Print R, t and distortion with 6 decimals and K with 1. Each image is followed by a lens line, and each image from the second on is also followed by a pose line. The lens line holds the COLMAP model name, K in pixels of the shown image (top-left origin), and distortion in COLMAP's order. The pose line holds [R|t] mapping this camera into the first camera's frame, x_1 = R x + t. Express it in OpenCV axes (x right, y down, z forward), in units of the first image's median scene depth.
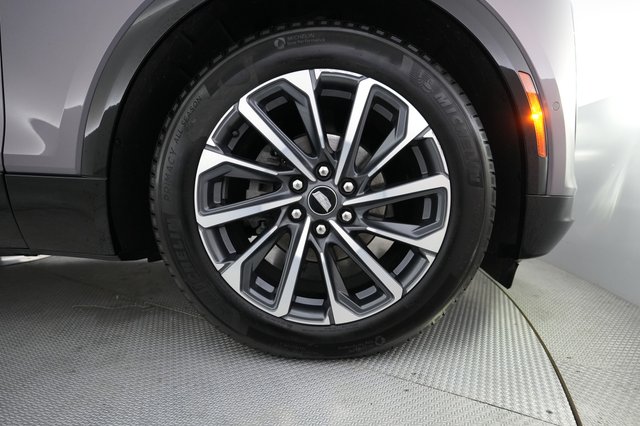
lens RADIAL K [[317.8, 0, 320.0], [0, 317.8, 213.0], [0, 0, 1]] dist [-0.001265, -0.000029]
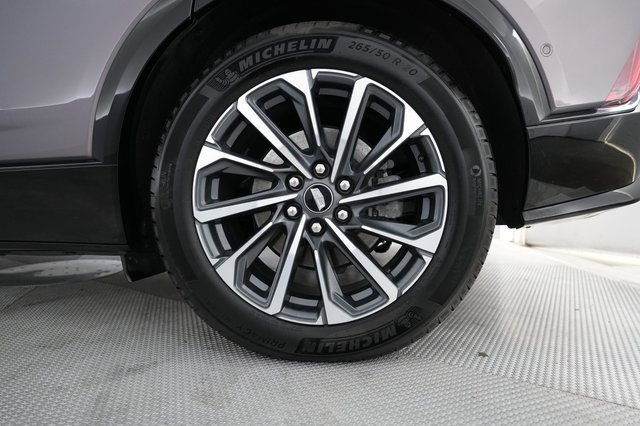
lens RADIAL K [[391.5, 0, 320.0], [0, 391.5, 213.0], [0, 0, 1]] dist [-0.002442, -0.000257]
pose [[0.997224, 0.019255, -0.071934, 0.102977], [-0.023078, 0.998343, -0.052709, 0.071916], [0.070800, 0.054223, 0.996016, -0.216717]]
